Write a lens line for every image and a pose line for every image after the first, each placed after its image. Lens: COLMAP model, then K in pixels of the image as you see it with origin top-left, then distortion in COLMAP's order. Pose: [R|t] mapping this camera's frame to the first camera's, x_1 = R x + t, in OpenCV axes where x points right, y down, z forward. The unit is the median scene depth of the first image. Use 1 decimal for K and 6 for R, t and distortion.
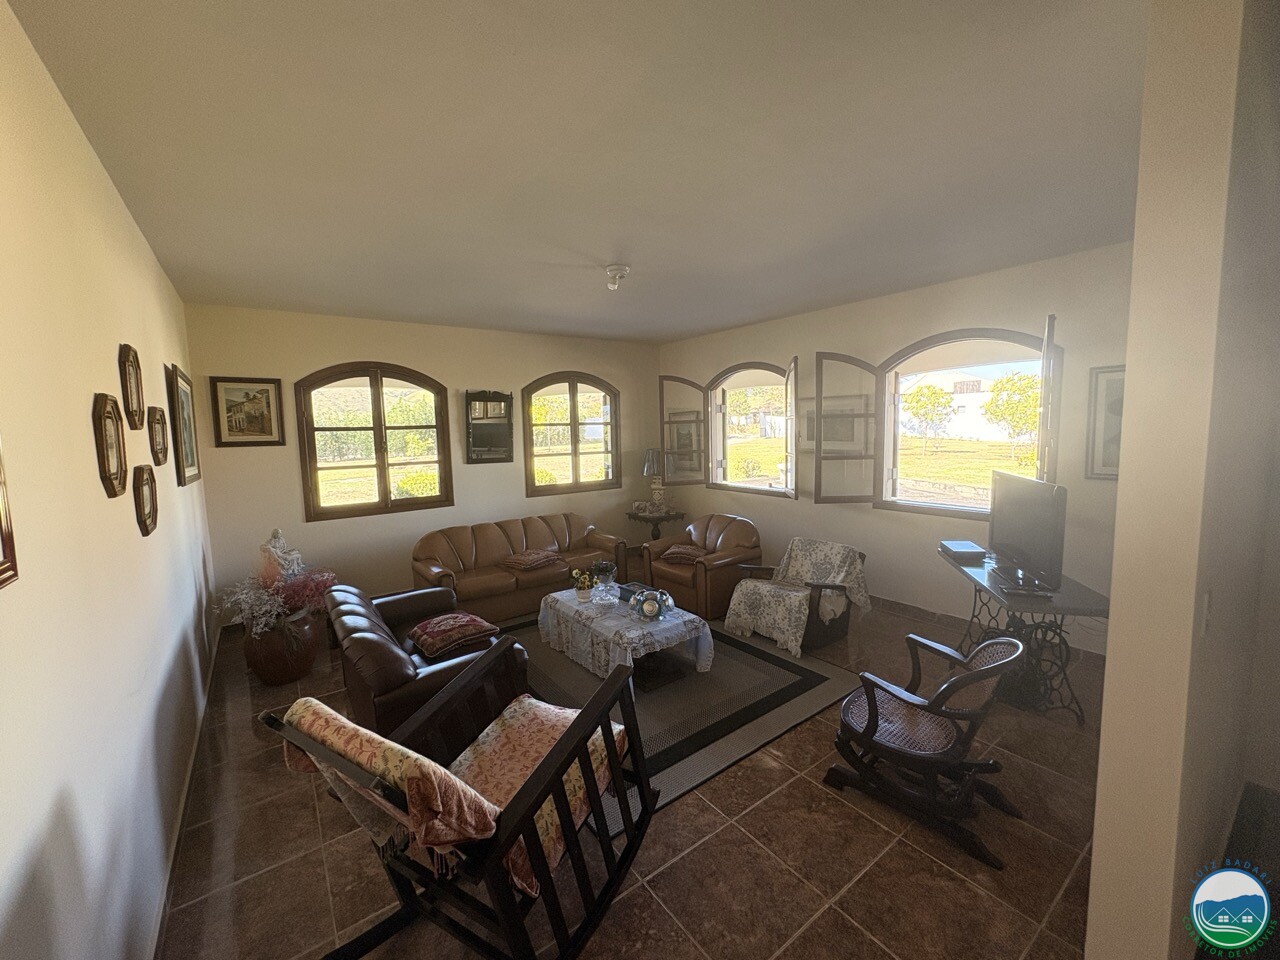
lens RADIAL K [[510.9, 0, 640.0], [0, 510.9, 480.0], [0, 0, 1]] dist [0.002710, 0.000144]
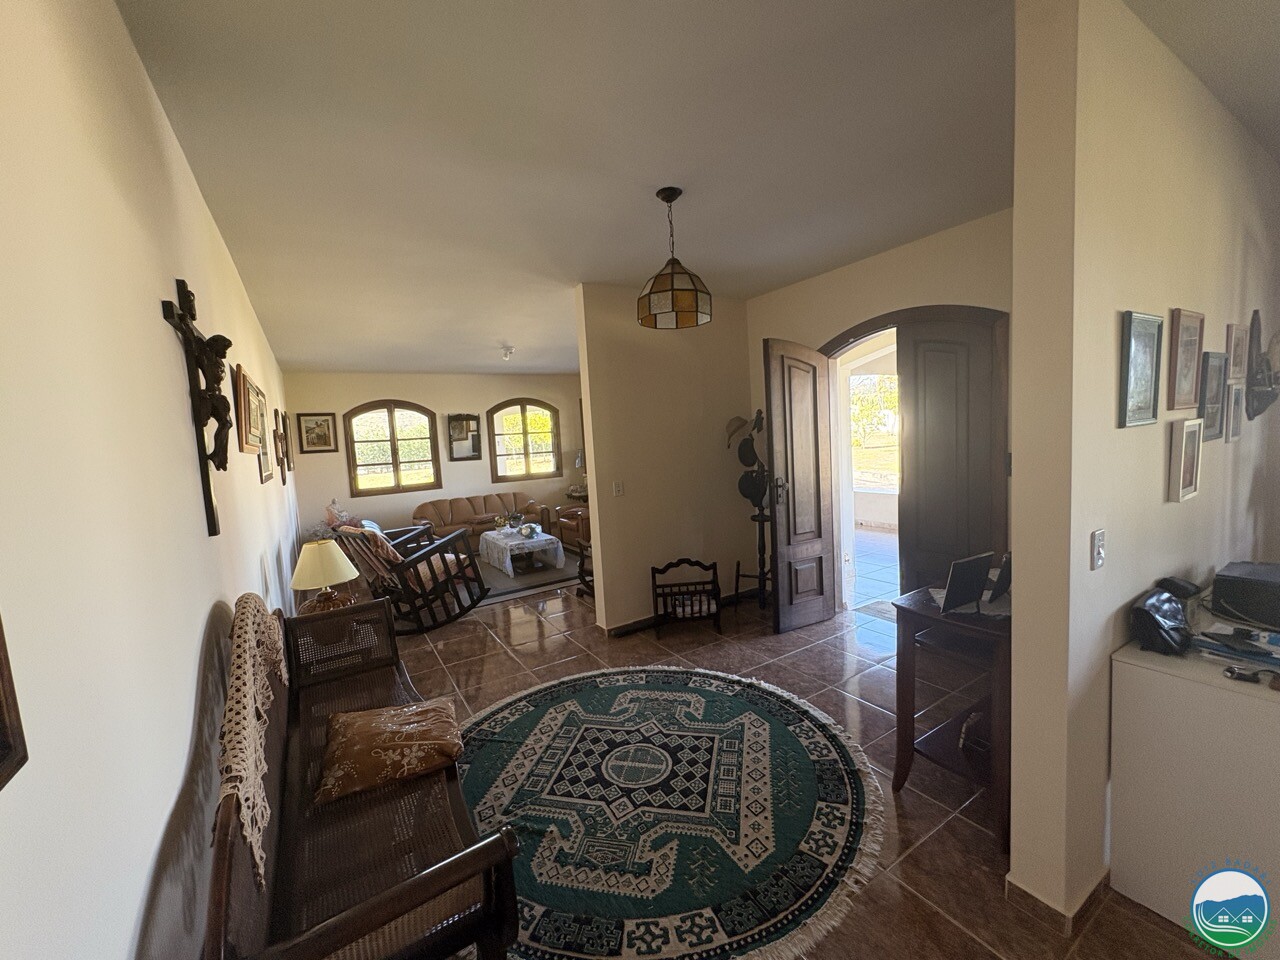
lens RADIAL K [[510.9, 0, 640.0], [0, 510.9, 480.0], [0, 0, 1]] dist [0.002710, 0.000144]
pose [[0.996774, -0.024702, -0.076361, 0.371476], [0.023916, 0.999651, -0.011188, 0.058989], [0.076611, 0.009326, 0.997017, -0.528281]]
